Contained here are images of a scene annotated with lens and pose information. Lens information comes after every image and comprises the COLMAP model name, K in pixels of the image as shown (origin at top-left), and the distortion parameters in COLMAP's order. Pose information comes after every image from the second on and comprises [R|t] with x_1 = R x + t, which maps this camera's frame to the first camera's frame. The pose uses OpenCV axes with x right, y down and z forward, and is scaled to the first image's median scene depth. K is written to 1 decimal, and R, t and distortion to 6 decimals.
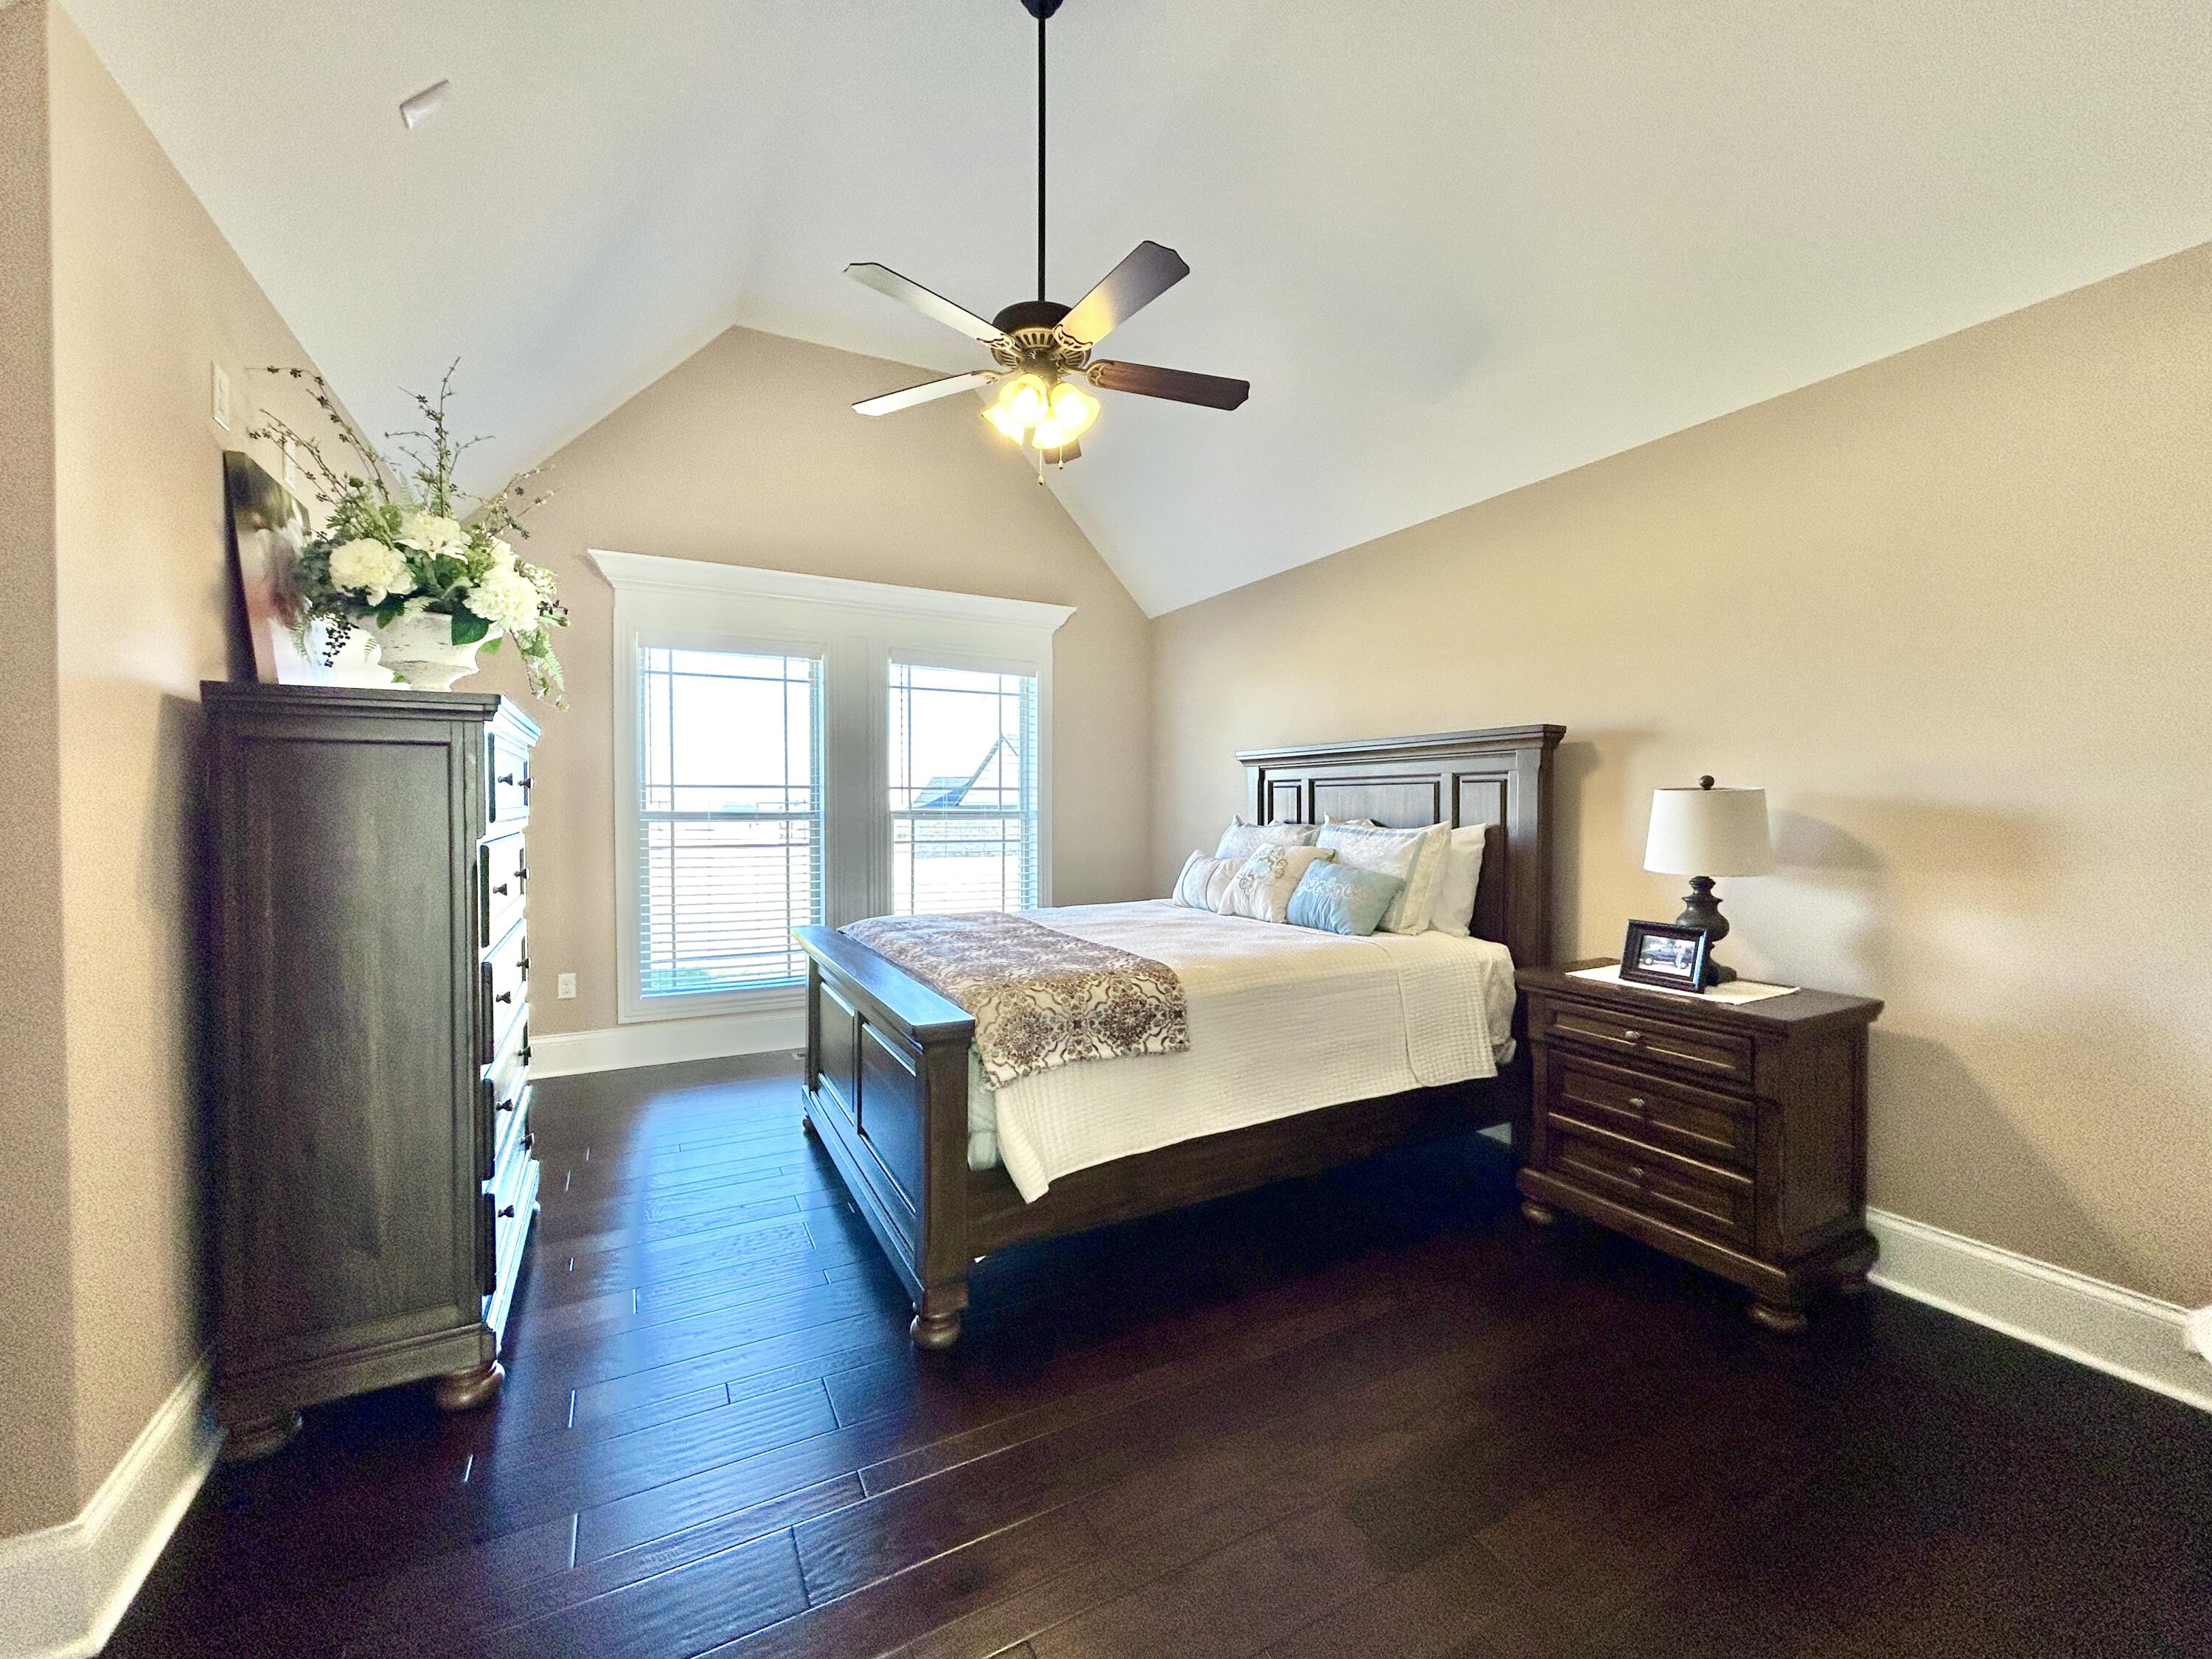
lens RADIAL K [[889.4, 0, 1096.1], [0, 889.4, 826.4], [0, 0, 1]] dist [-0.000363, 0.000691]
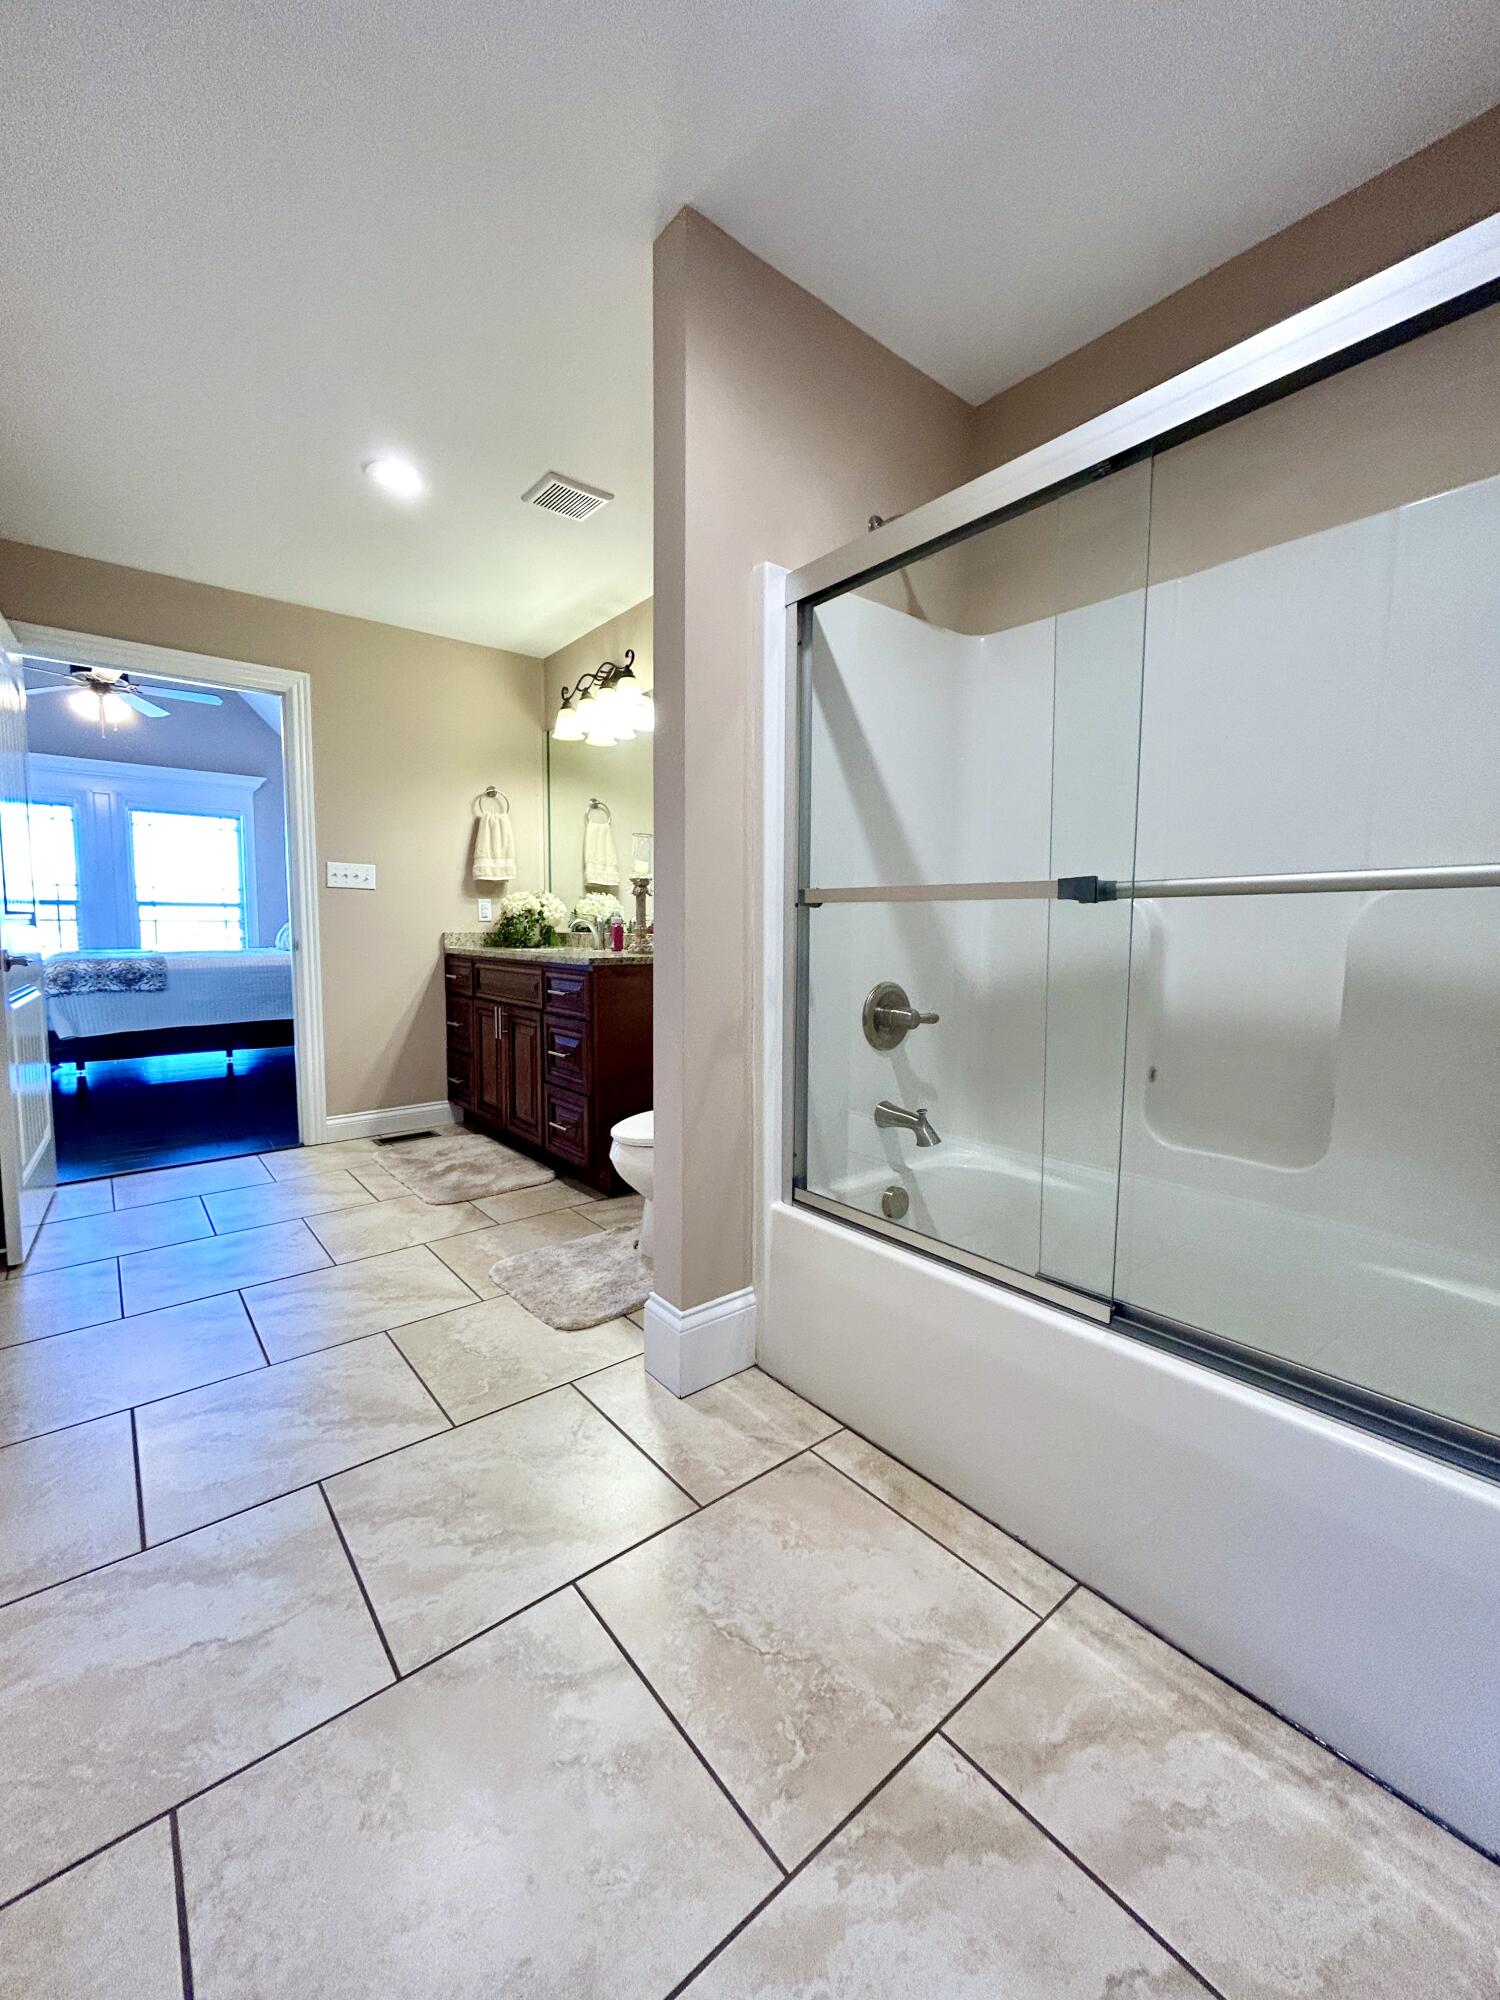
lens RADIAL K [[807.6, 0, 744.4], [0, 807.6, 991.2], [0, 0, 1]] dist [0.000208, 0.008212]
pose [[0.982709, -0.013237, 0.184684, 1.083498], [0.001586, 0.998007, 0.063090, 0.103590], [-0.185151, -0.061706, 0.980771, -1.254000]]
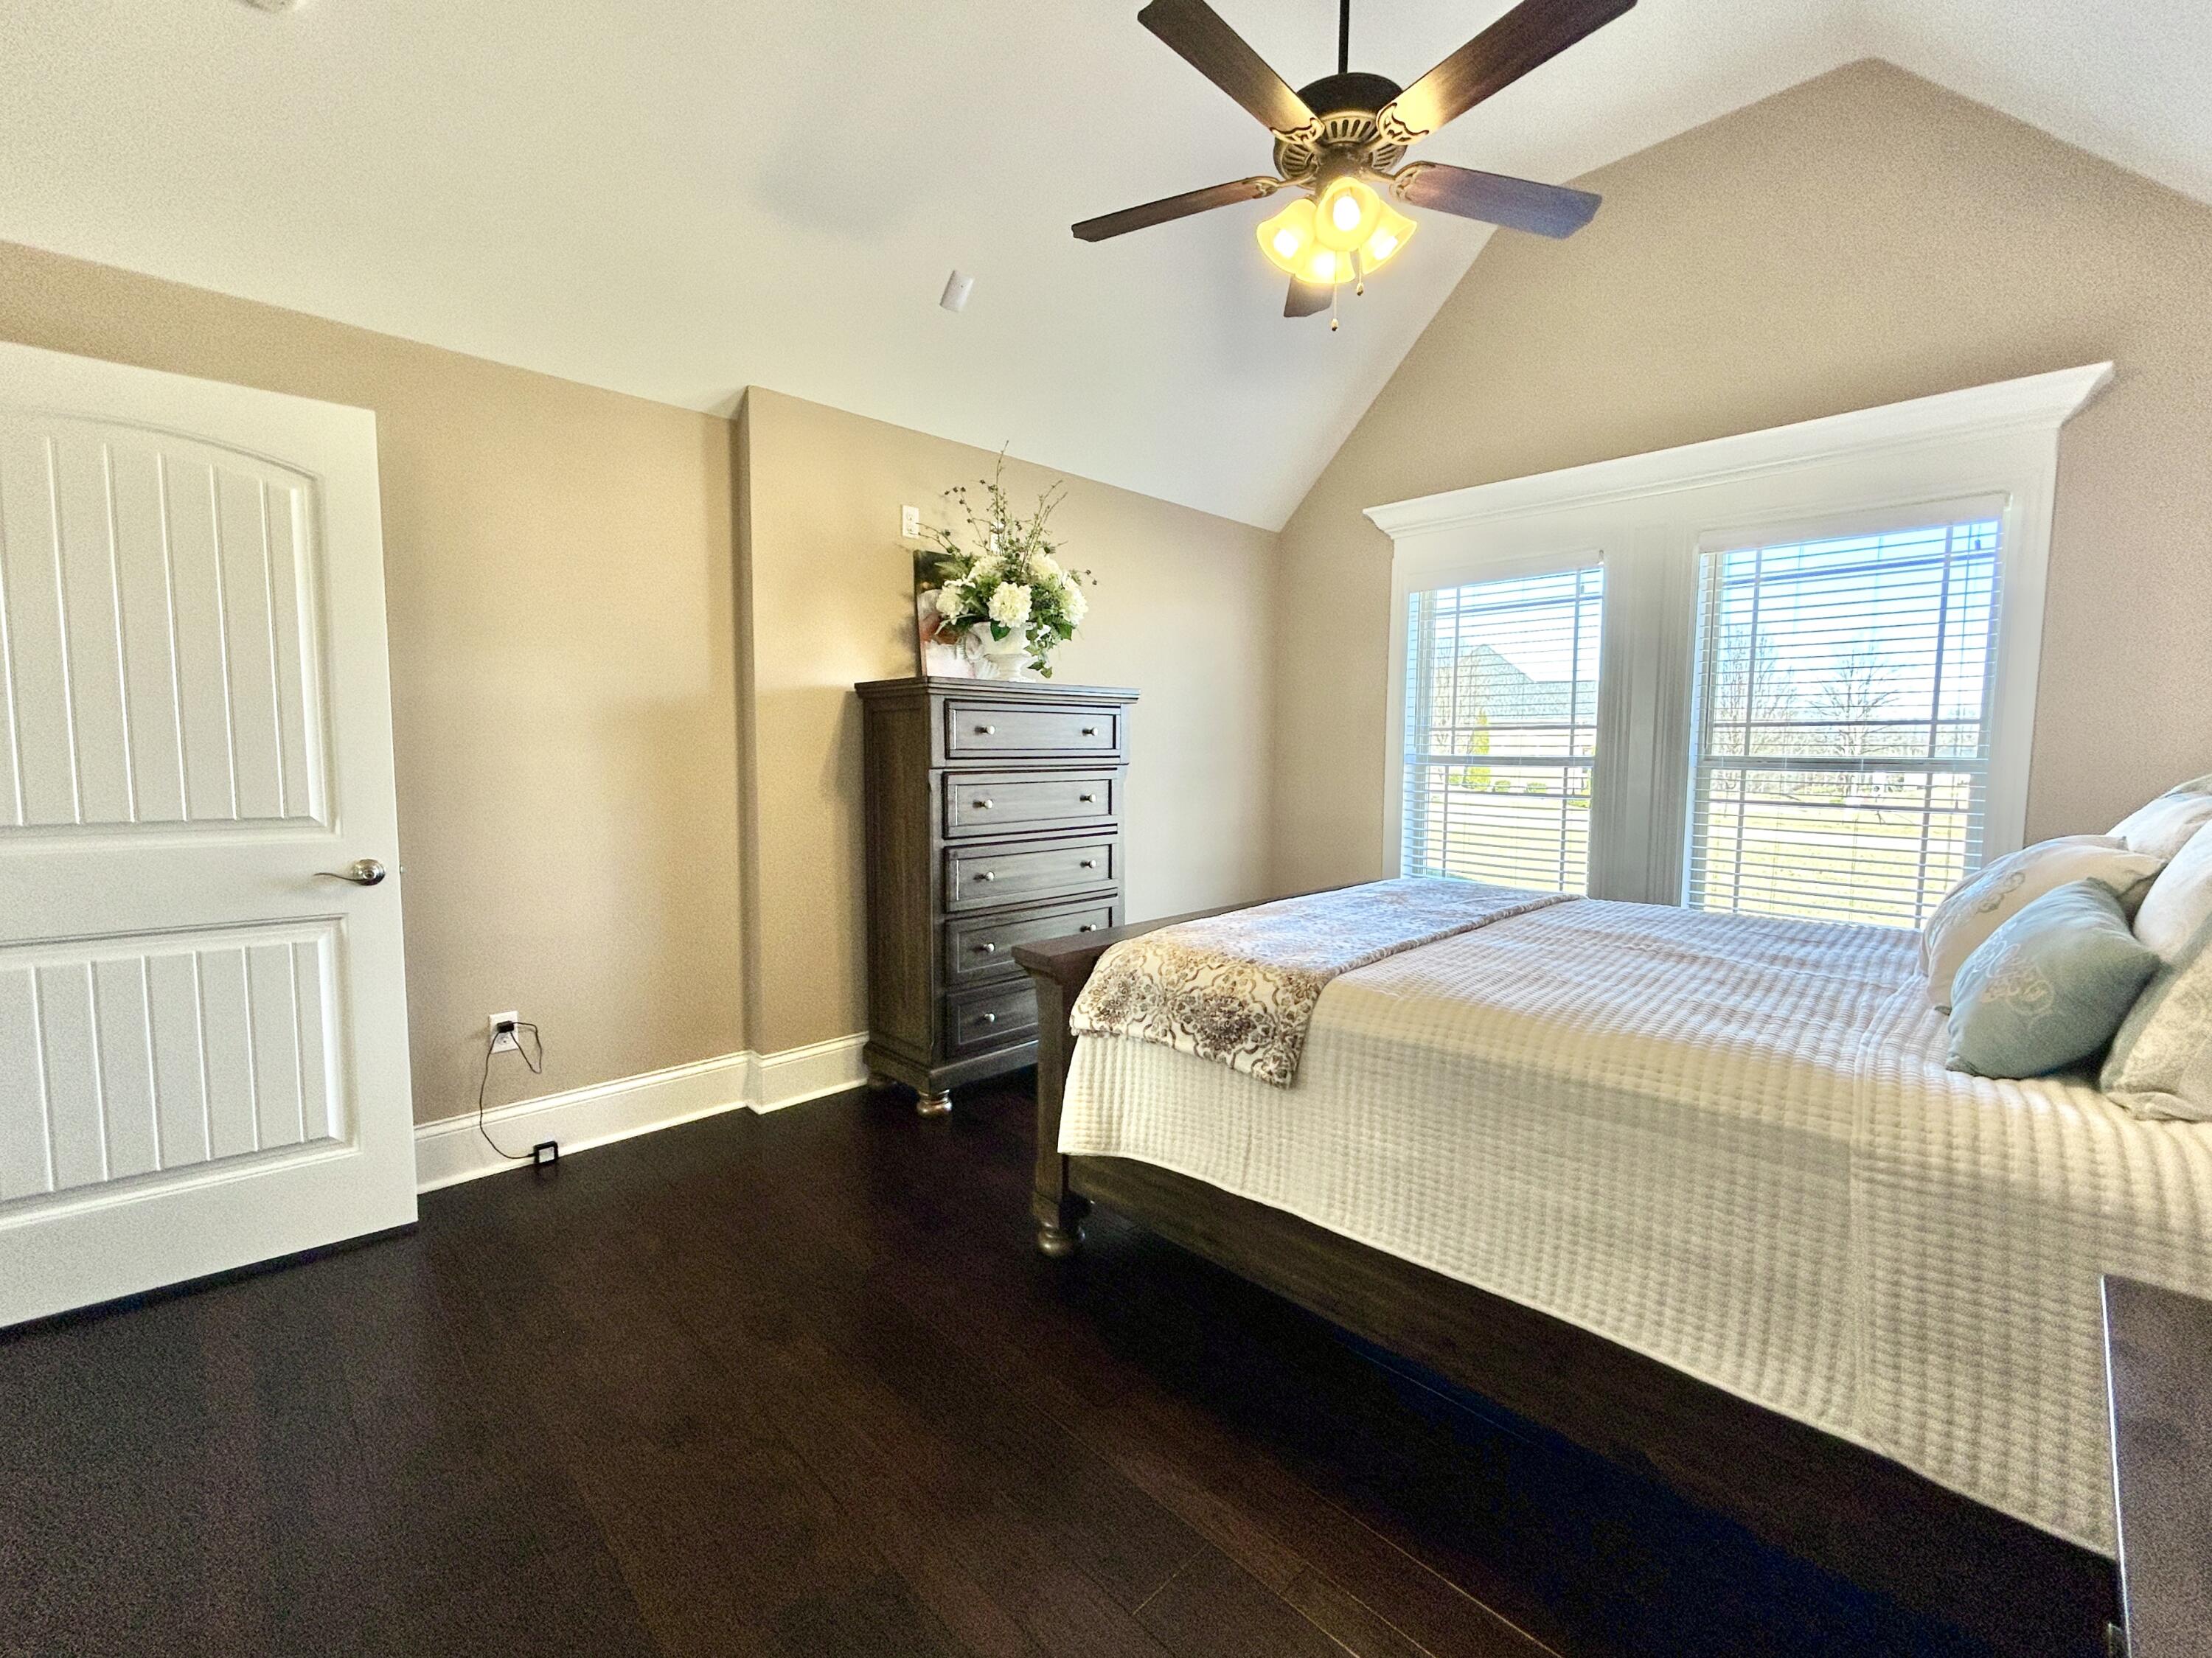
lens RADIAL K [[934.7, 0, 1094.8], [0, 934.7, 823.4], [0, 0, 1]] dist [-0.000731, -0.000038]
pose [[0.277333, 0.077645, -0.957631, 0.671812], [-0.025253, 0.996974, 0.073522, -0.012421], [0.960442, 0.003793, 0.278455, 0.561436]]
